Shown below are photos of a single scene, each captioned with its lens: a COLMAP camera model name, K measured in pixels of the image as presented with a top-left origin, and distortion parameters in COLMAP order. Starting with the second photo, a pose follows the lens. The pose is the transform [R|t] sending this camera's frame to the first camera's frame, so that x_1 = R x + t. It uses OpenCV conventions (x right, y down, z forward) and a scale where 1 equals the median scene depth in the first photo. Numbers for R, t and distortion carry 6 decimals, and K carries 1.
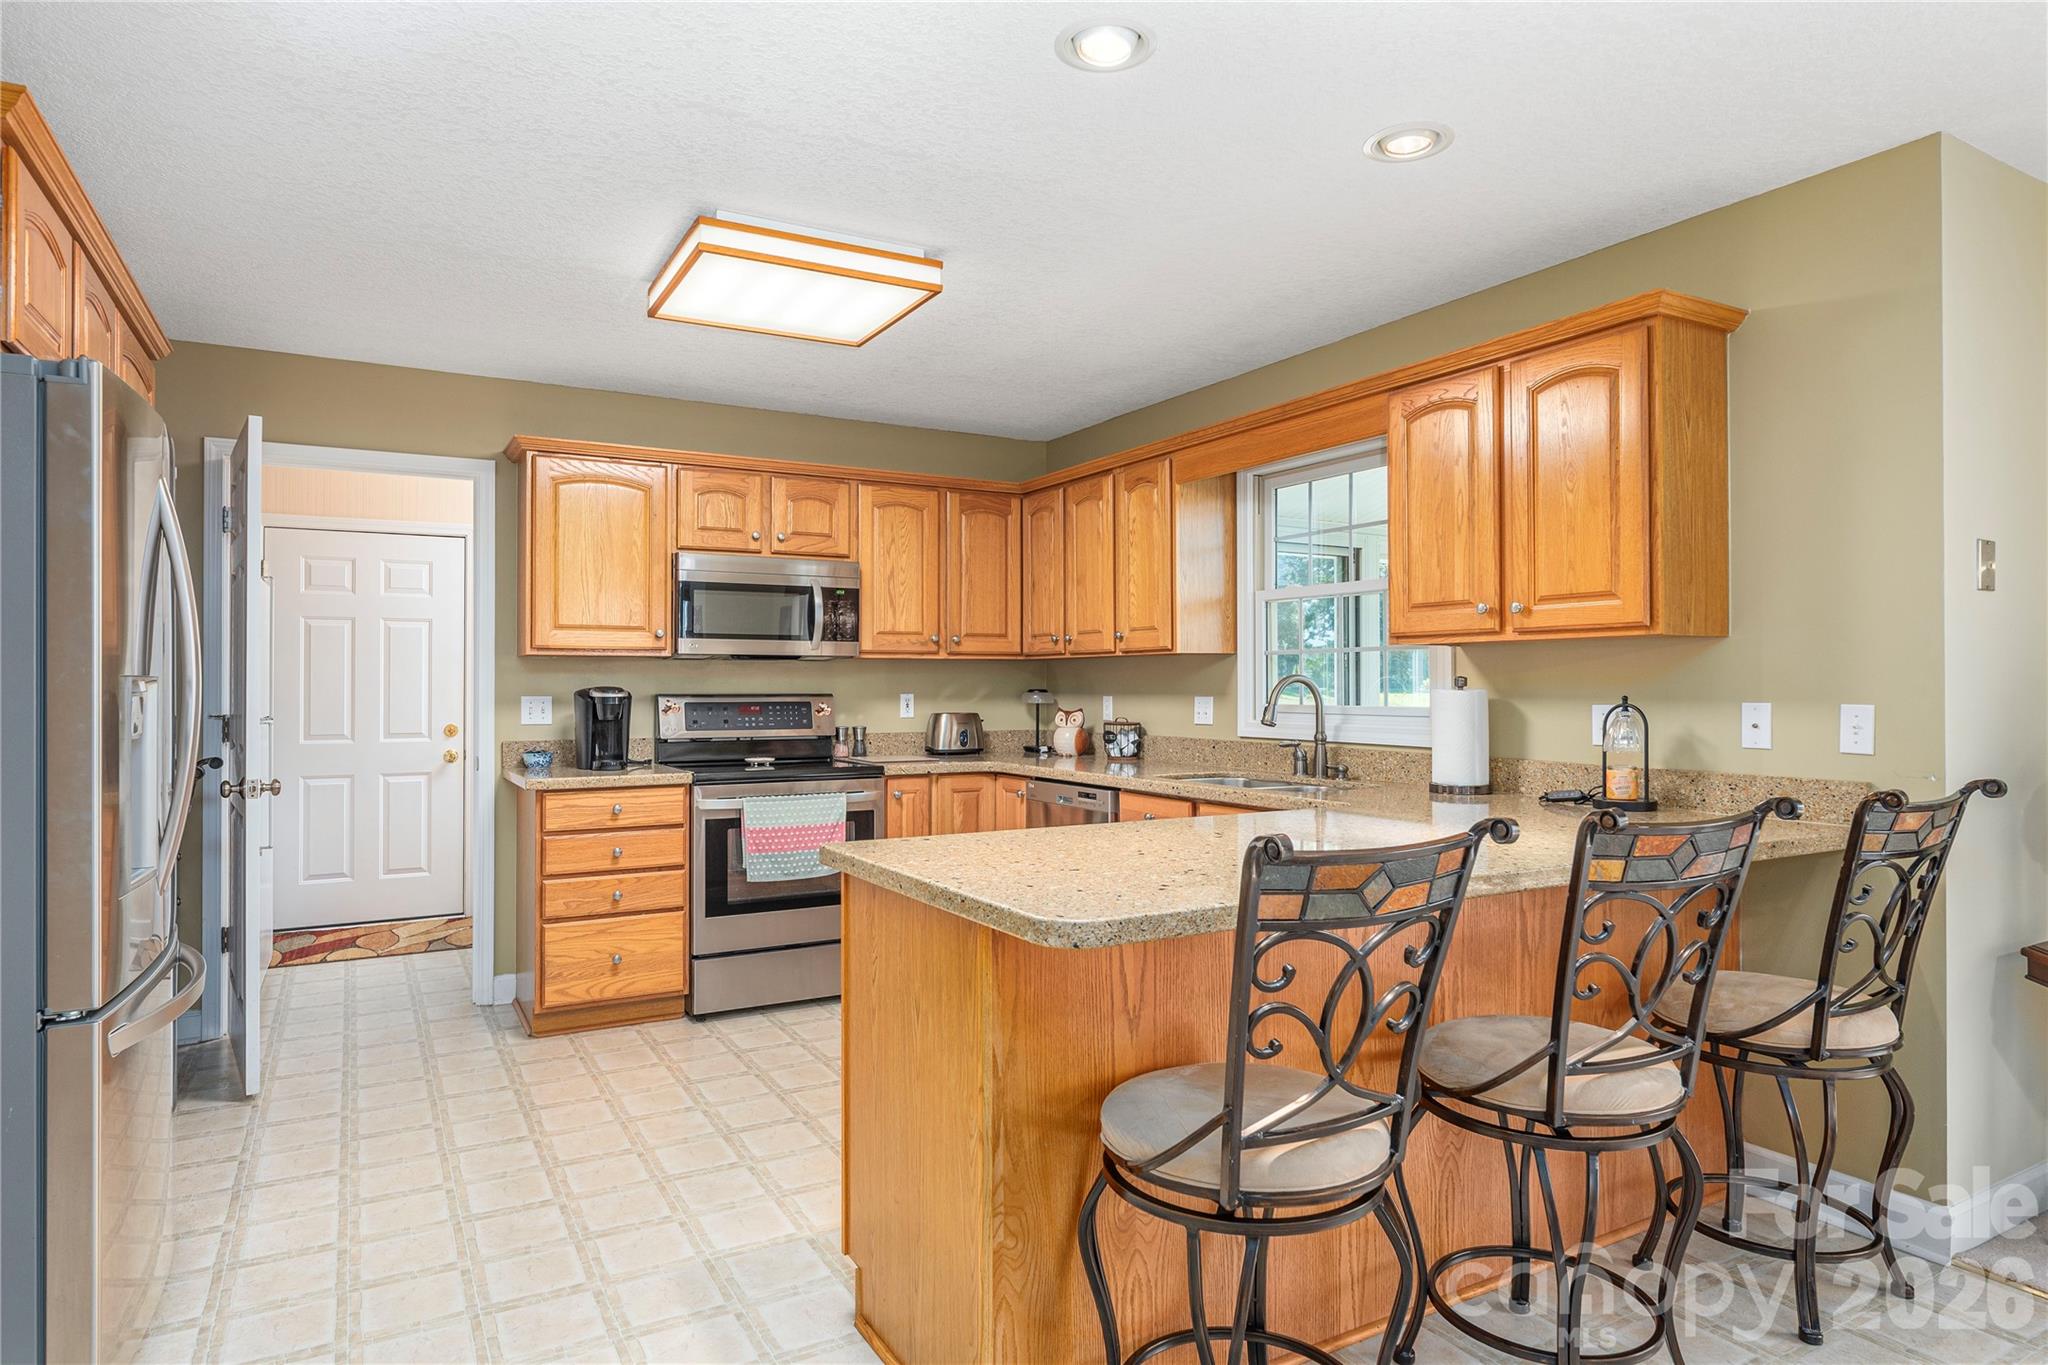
lens RADIAL K [[1167.1, 0, 1016.3], [0, 1167.1, 673.8], [0, 0, 1]] dist [-0.006528, -0.000050]
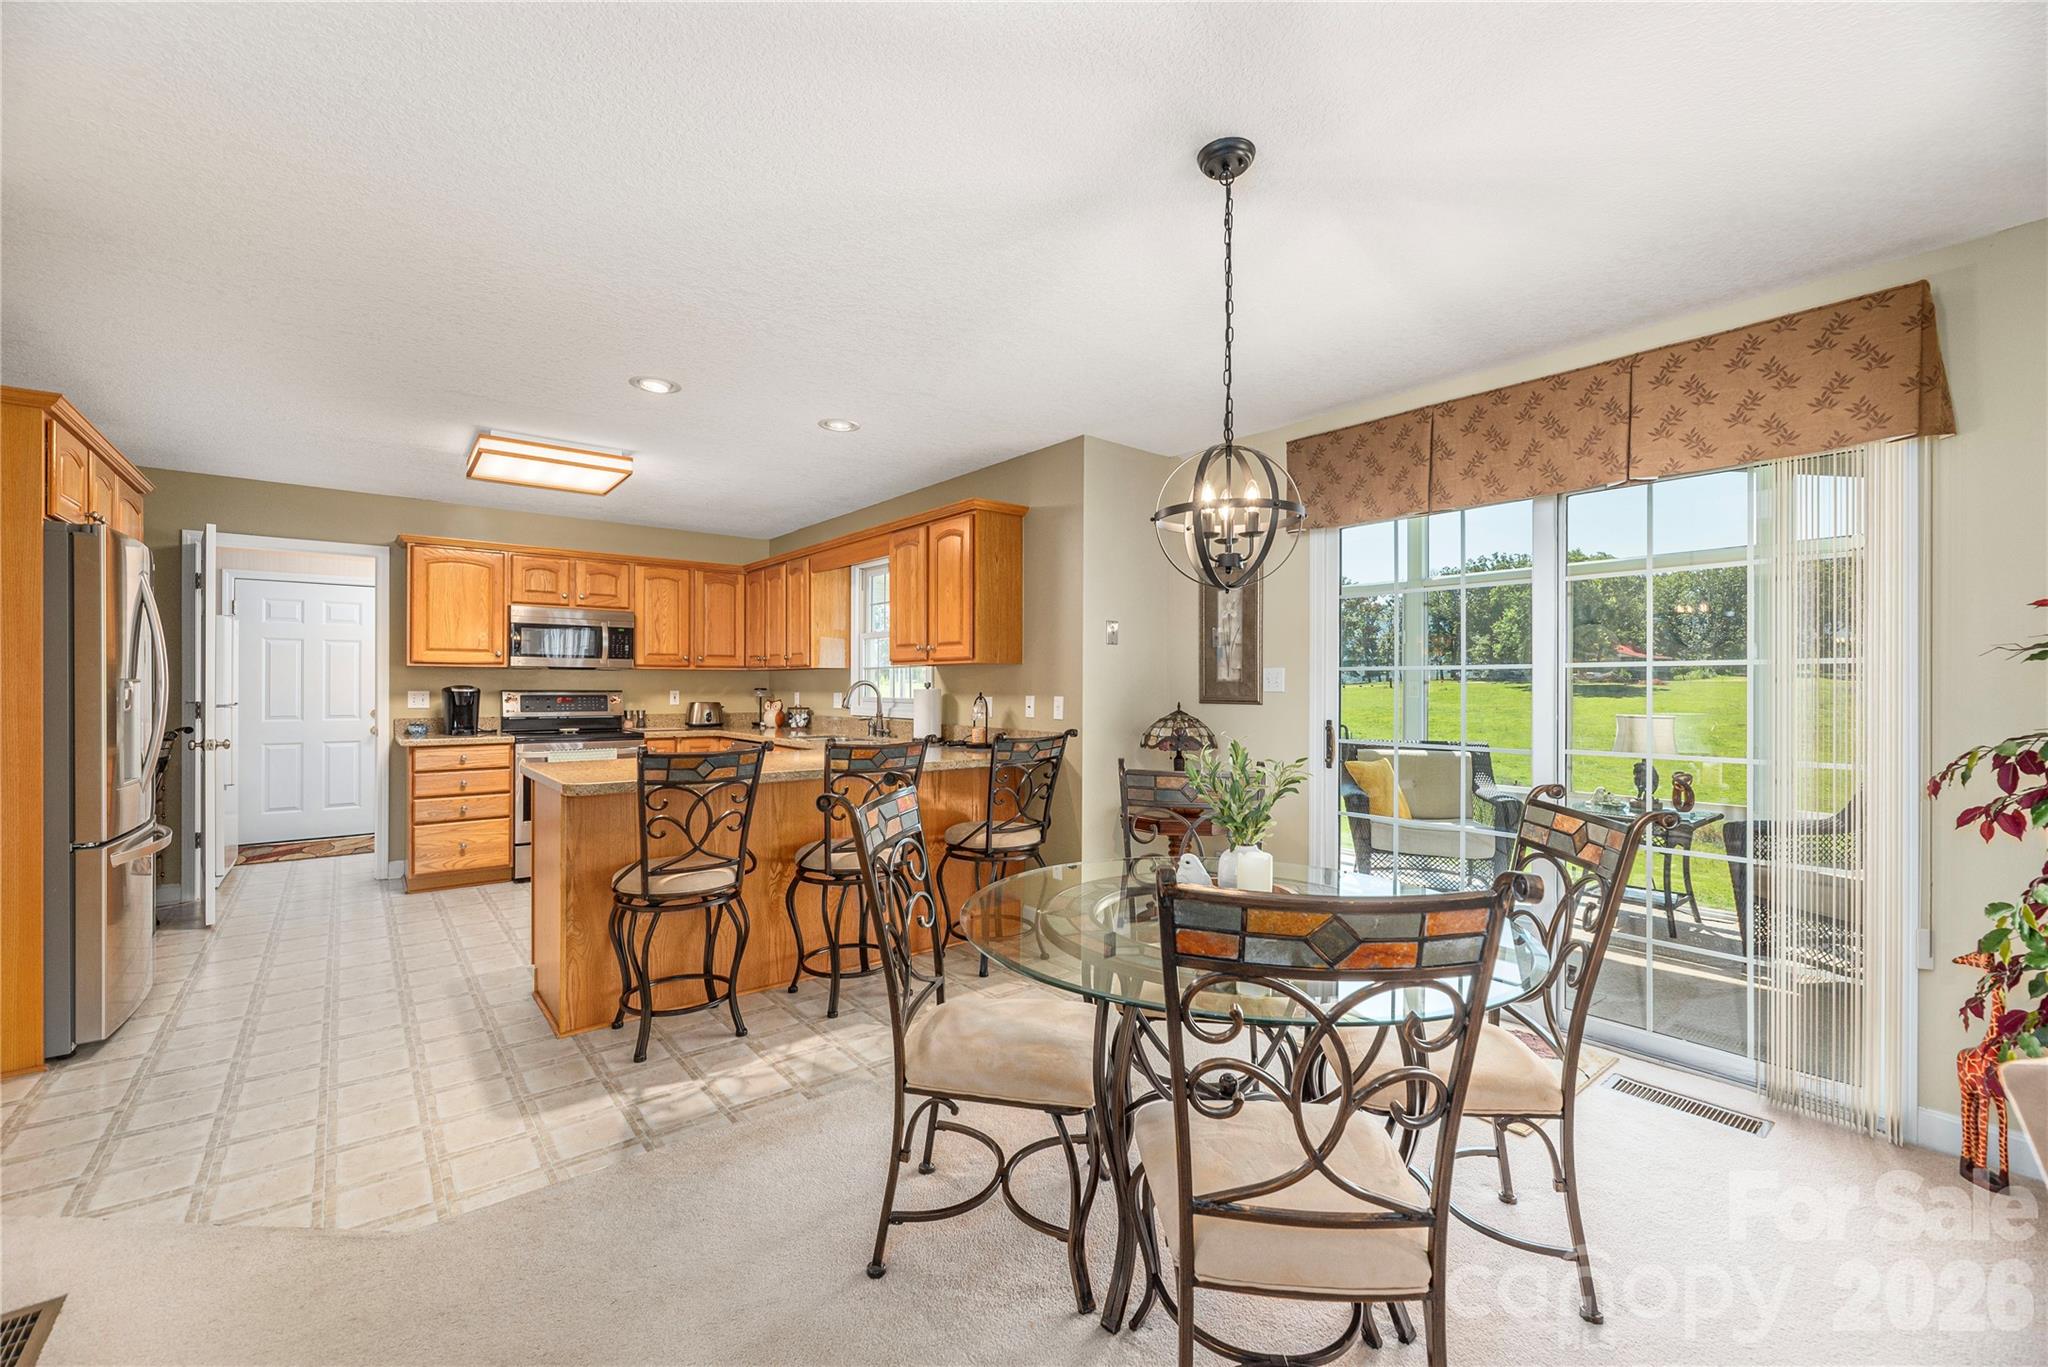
lens RADIAL K [[828.9, 0, 1018.1], [0, 828.9, 687.1], [0, 0, 1]] dist [-0.004457, 0.000116]
pose [[0.986263, 0.004224, 0.165129, 0.255097], [-0.006093, 0.999923, 0.010813, -0.004651], [-0.165071, -0.011670, 0.986213, -0.319257]]
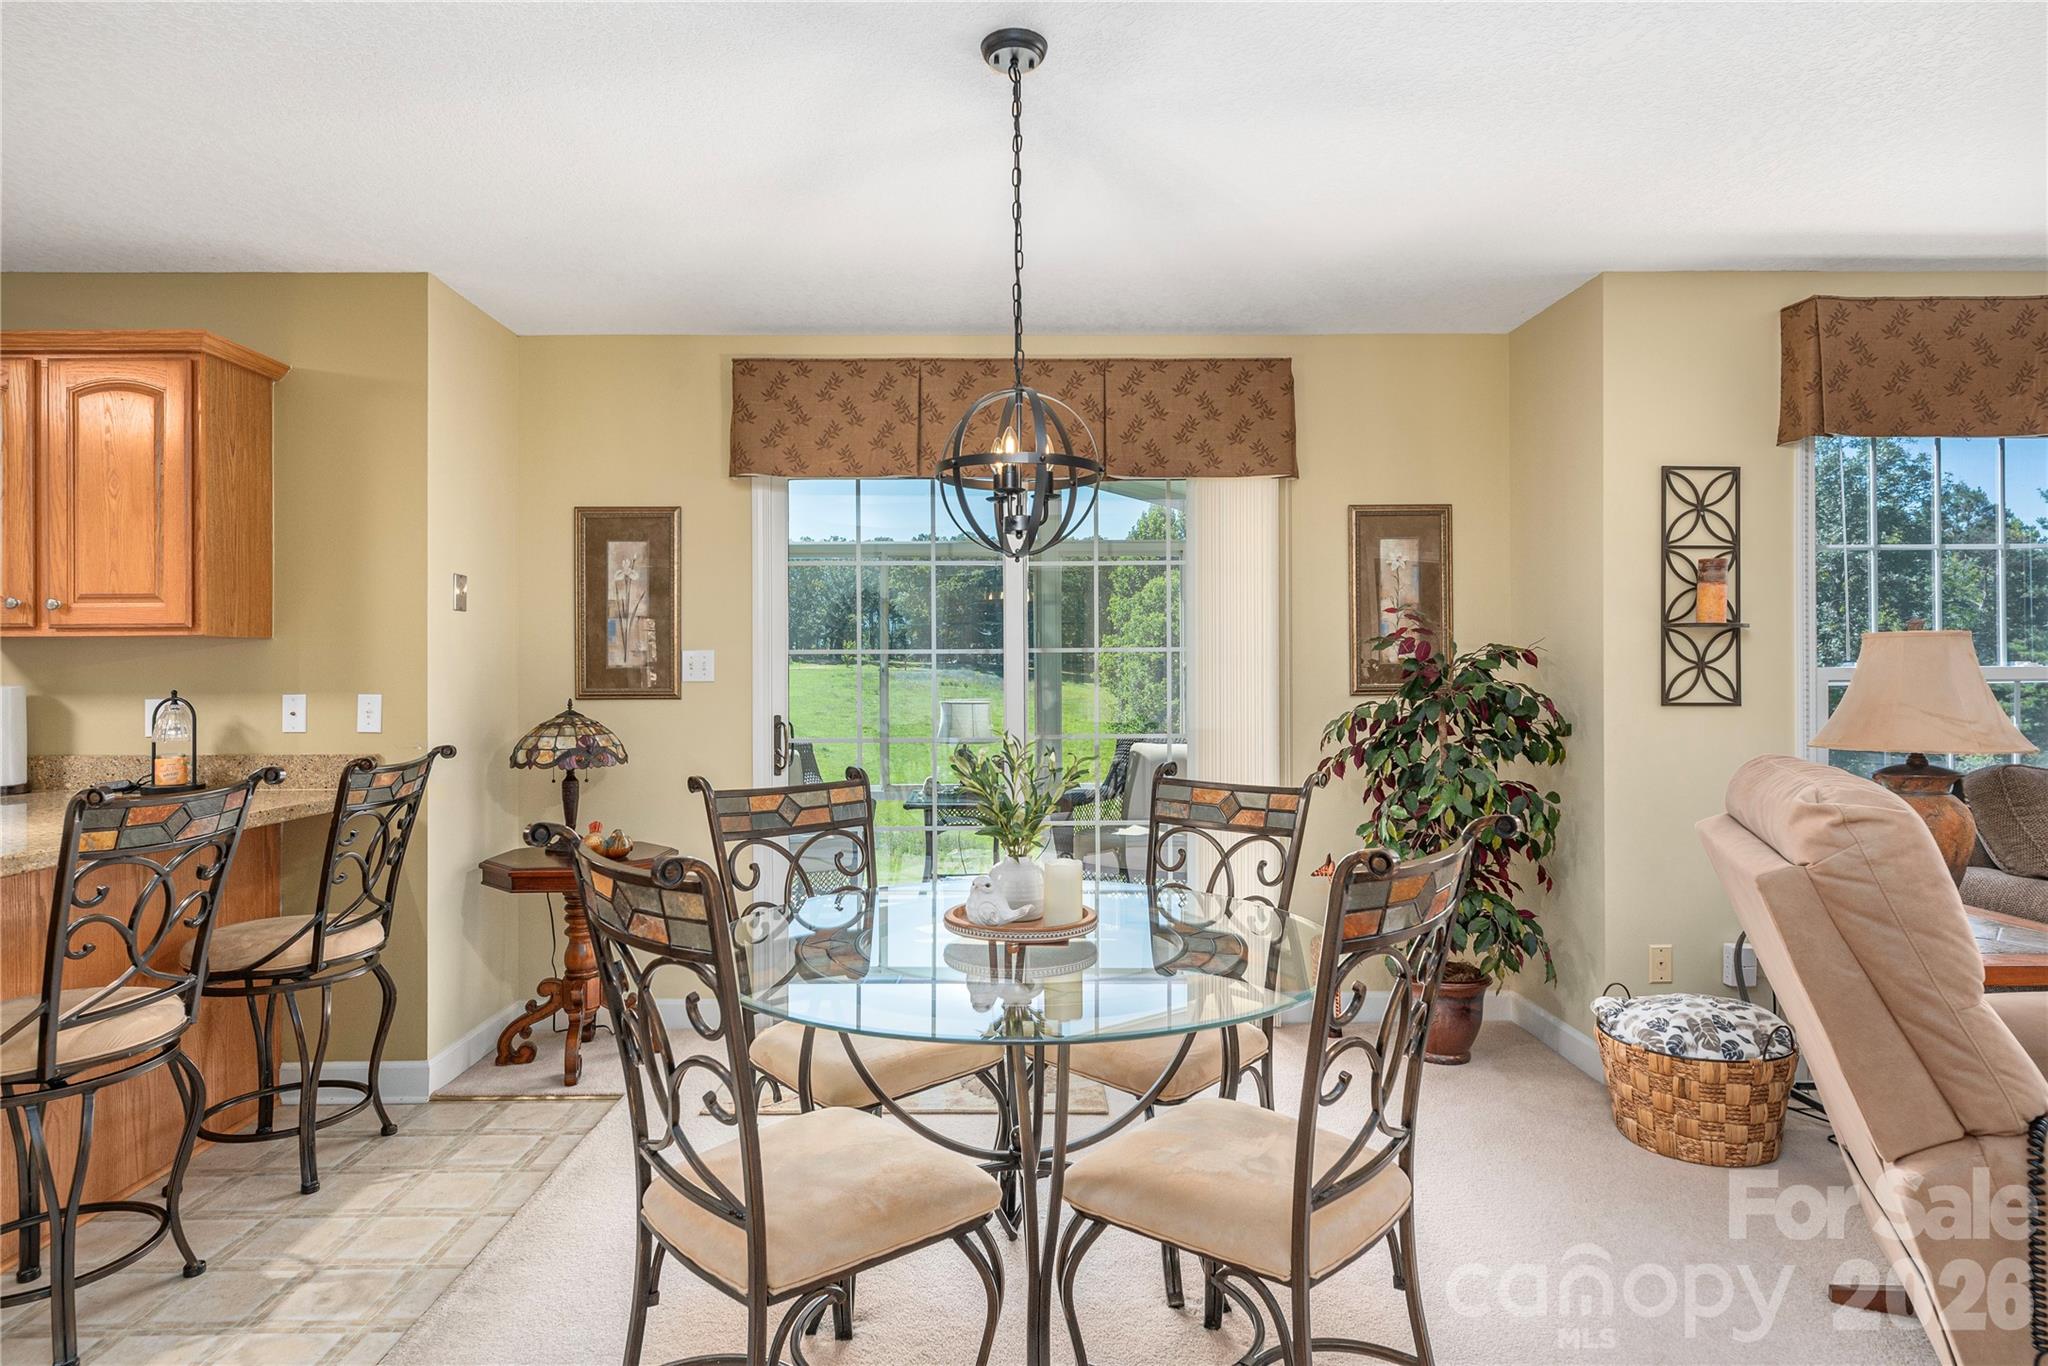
lens RADIAL K [[1118.5, 0, 1016.3], [0, 1118.5, 668.6], [0, 0, 1]] dist [-0.004457, 0.001442]
pose [[0.481848, 0.002749, 0.876251, -0.010706], [-0.002885, 0.999995, -0.001550, -0.001455], [-0.876250, -0.001781, 0.481853, -0.144292]]
